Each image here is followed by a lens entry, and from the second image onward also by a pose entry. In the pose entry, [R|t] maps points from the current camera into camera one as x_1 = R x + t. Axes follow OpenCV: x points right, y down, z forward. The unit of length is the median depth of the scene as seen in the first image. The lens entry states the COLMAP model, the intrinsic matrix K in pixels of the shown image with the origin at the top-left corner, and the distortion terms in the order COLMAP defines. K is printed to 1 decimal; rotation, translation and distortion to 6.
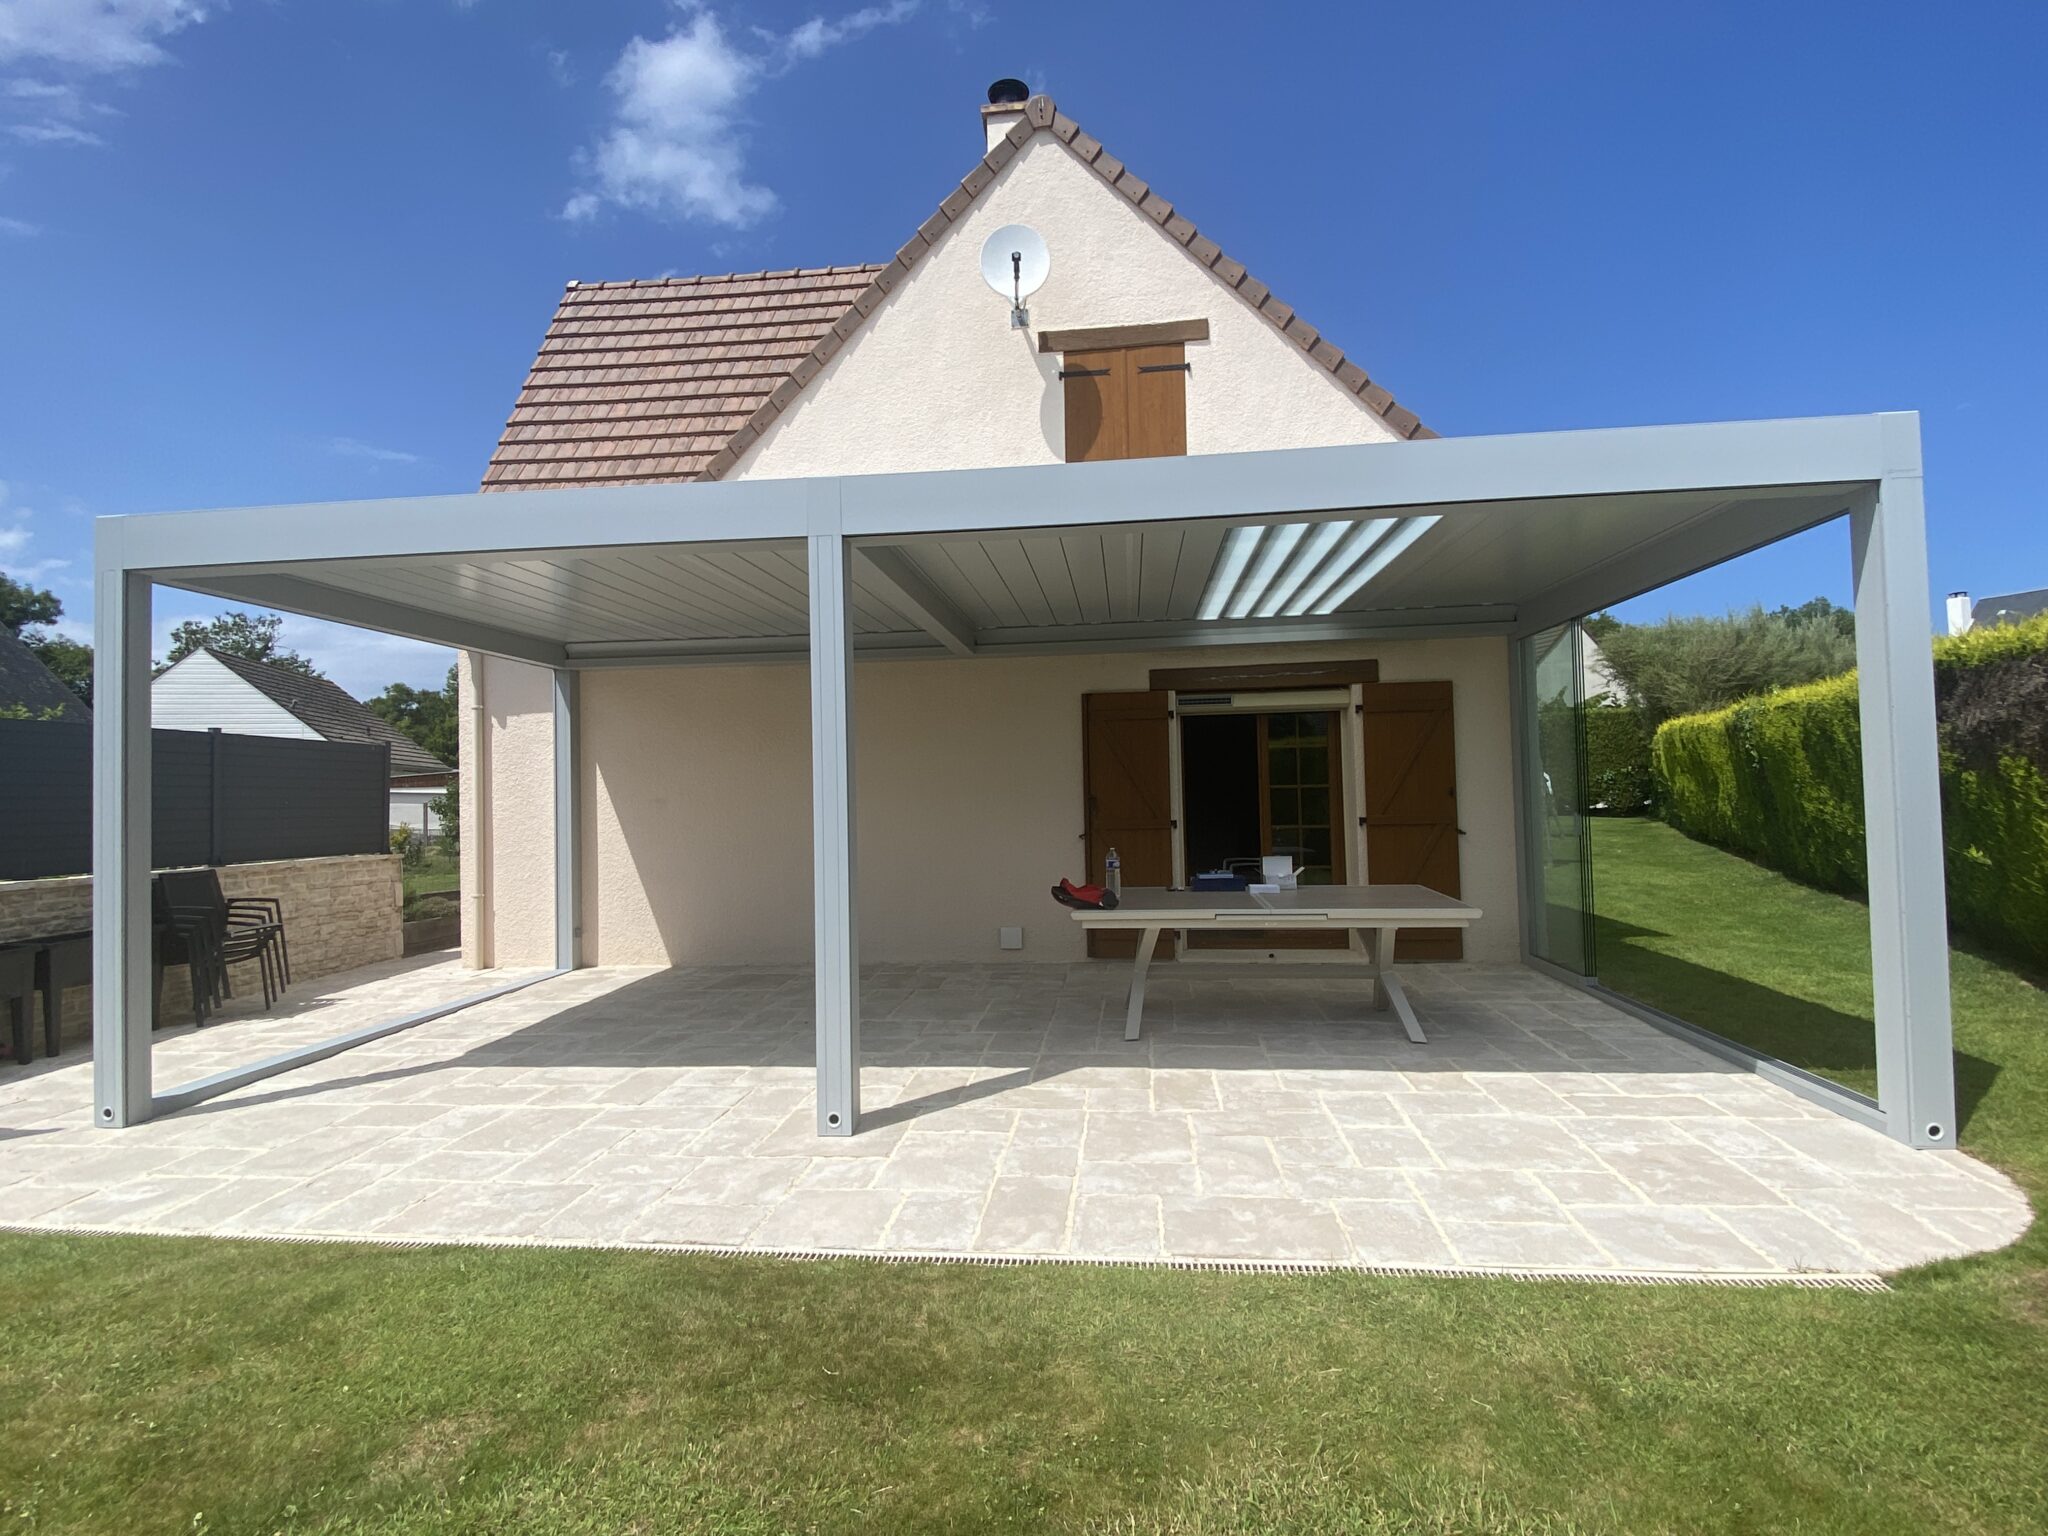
lens RADIAL K [[1013.1, 0, 1028.1], [0, 1013.1, 759.2], [0, 0, 1]] dist [0.006501, -0.014963]
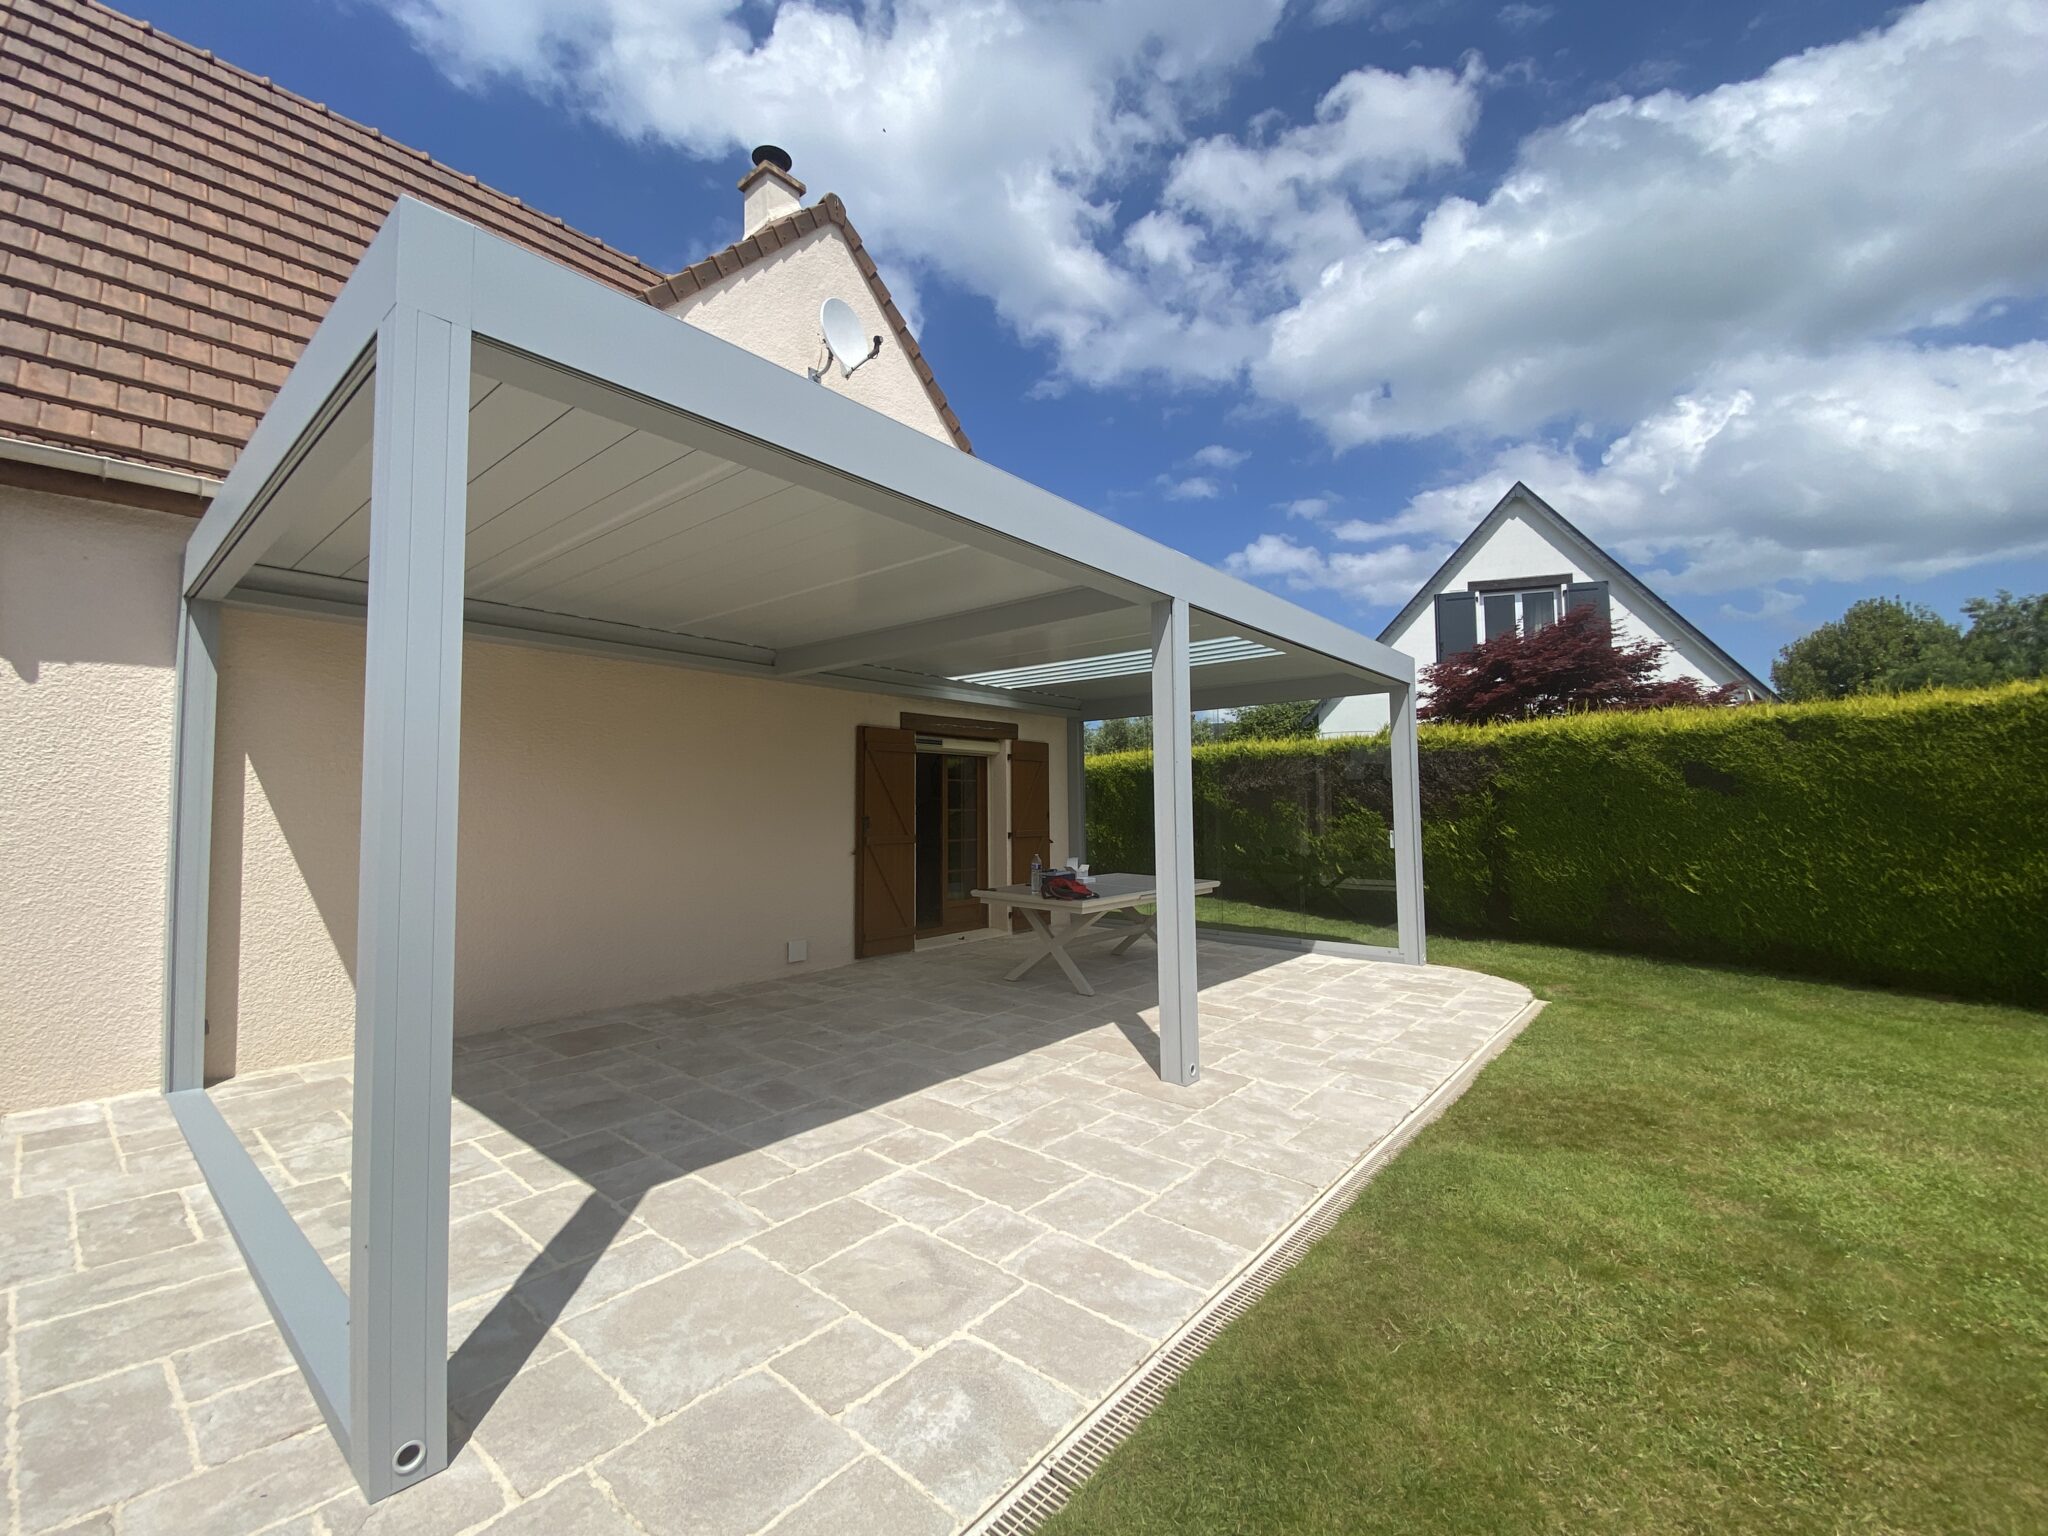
lens RADIAL K [[849.0, 0, 1024.5], [0, 849.0, 761.6], [0, 0, 1]] dist [-0.004374, -0.006610]
pose [[0.557042, 0.065437, 0.827902, -0.634387], [-0.032279, 0.997844, -0.057150, 0.023874], [-0.829857, 0.005111, 0.557953, 0.313430]]
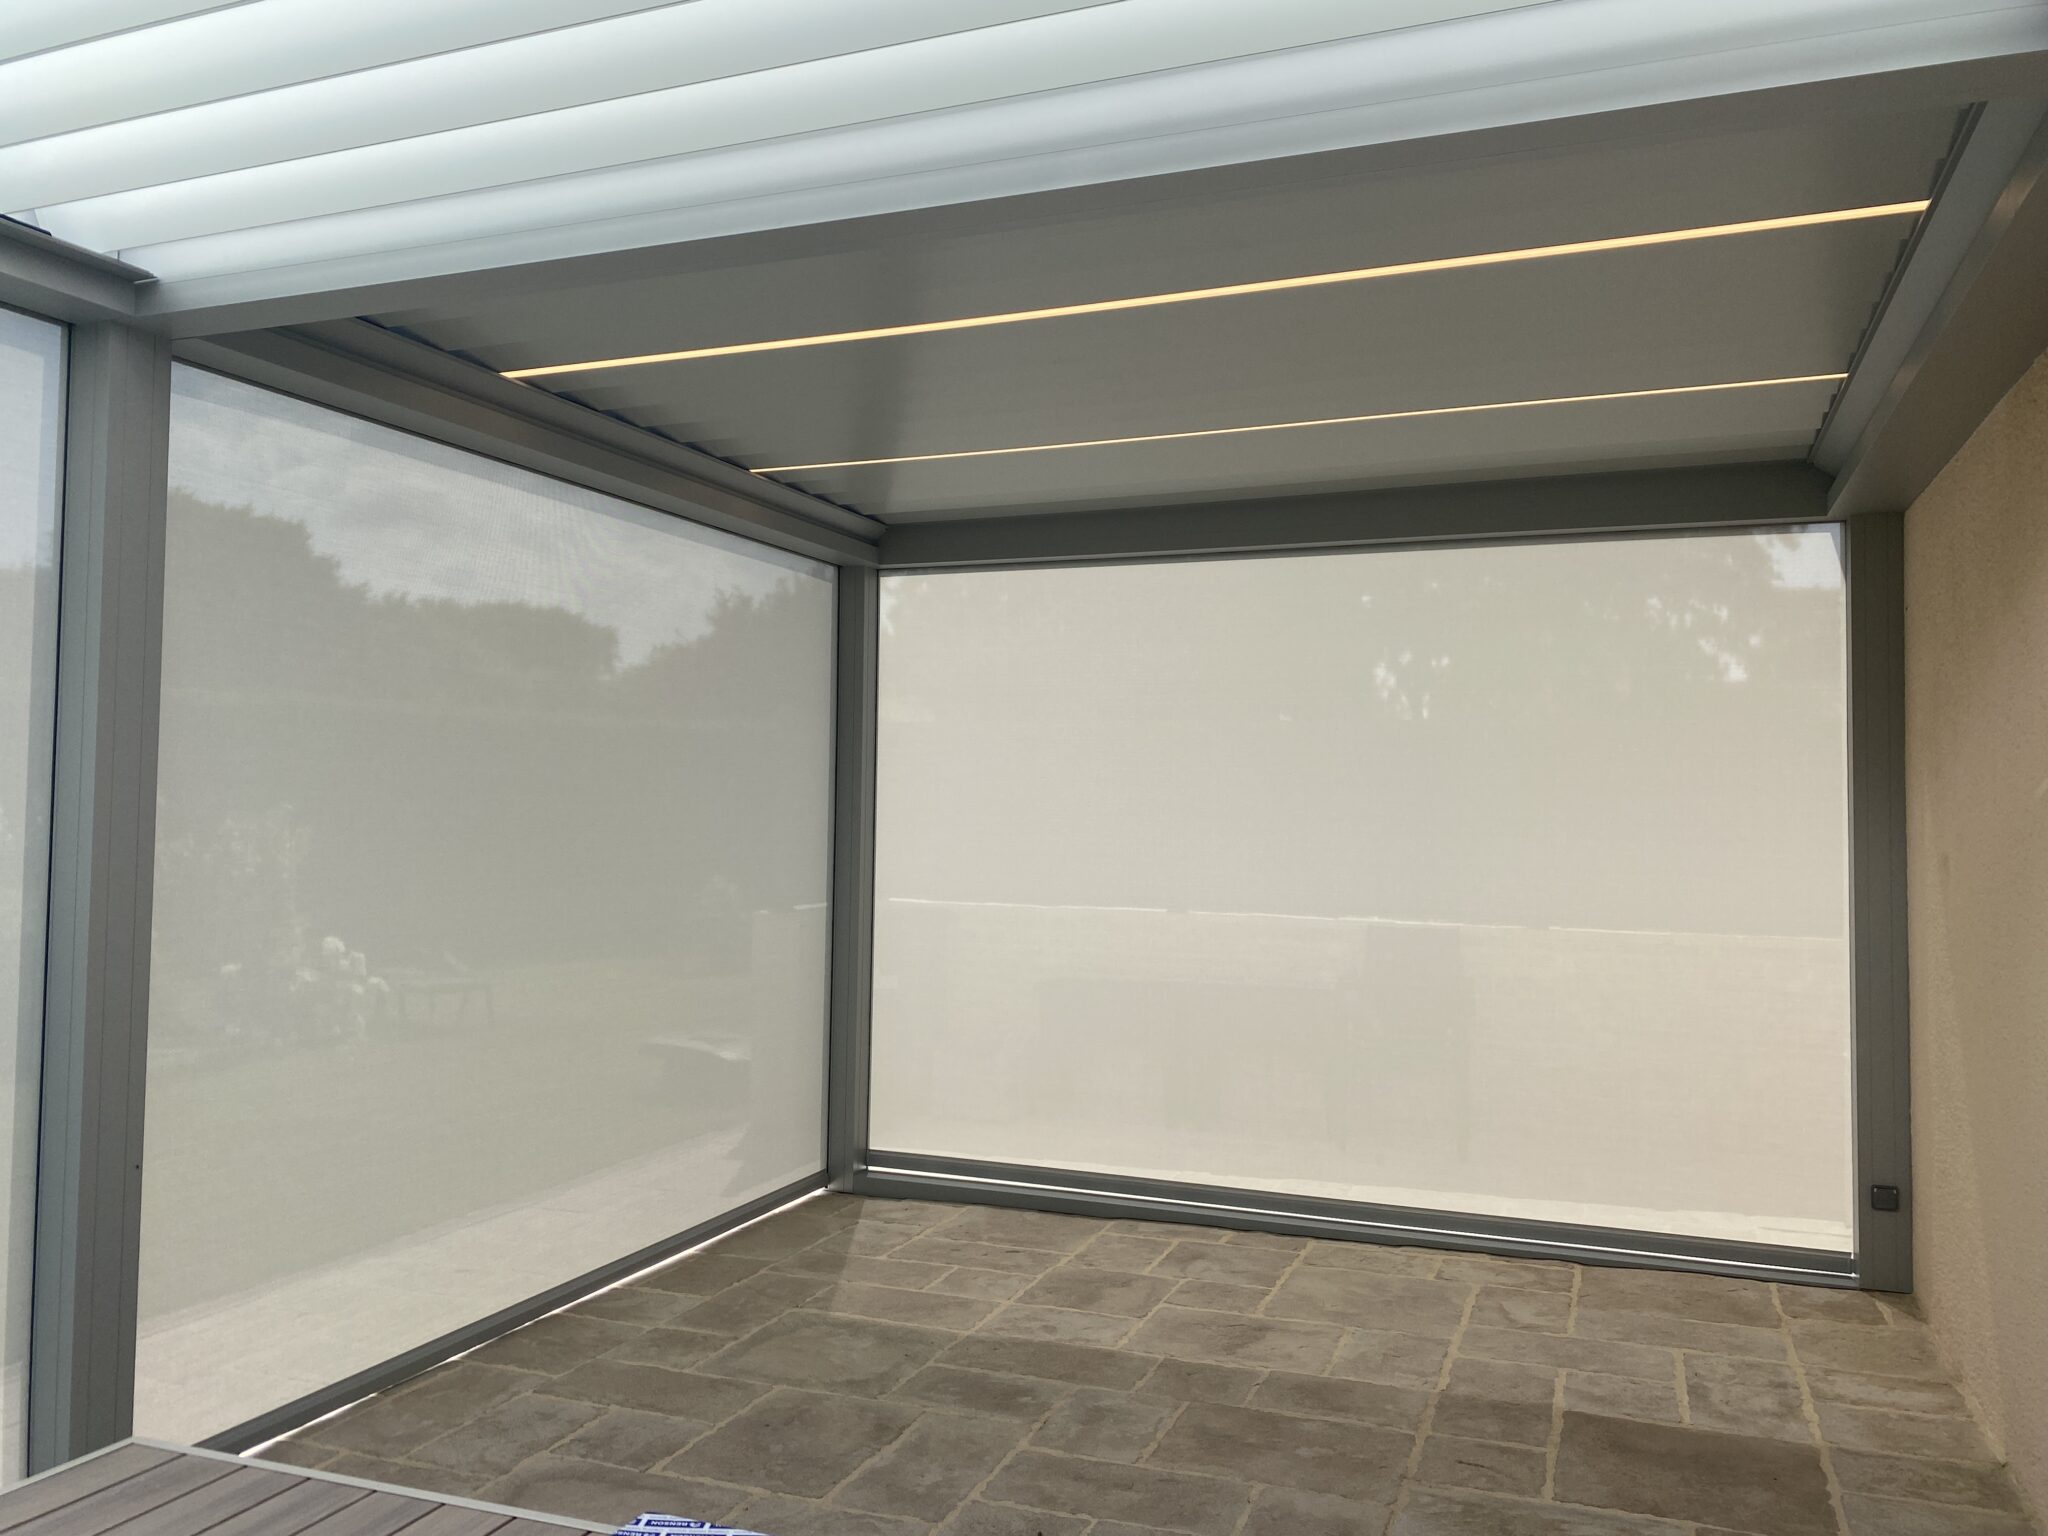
lens RADIAL K [[1566.9, 0, 1028.9], [0, 1566.9, 767.9], [0, 0, 1]] dist [0.013530, 0.001883]
pose [[-0.262178, -0.005378, -0.965004, 0.231013], [0.022560, 0.999677, -0.011701, 0.006570], [0.964756, -0.024838, -0.261972, 0.894932]]
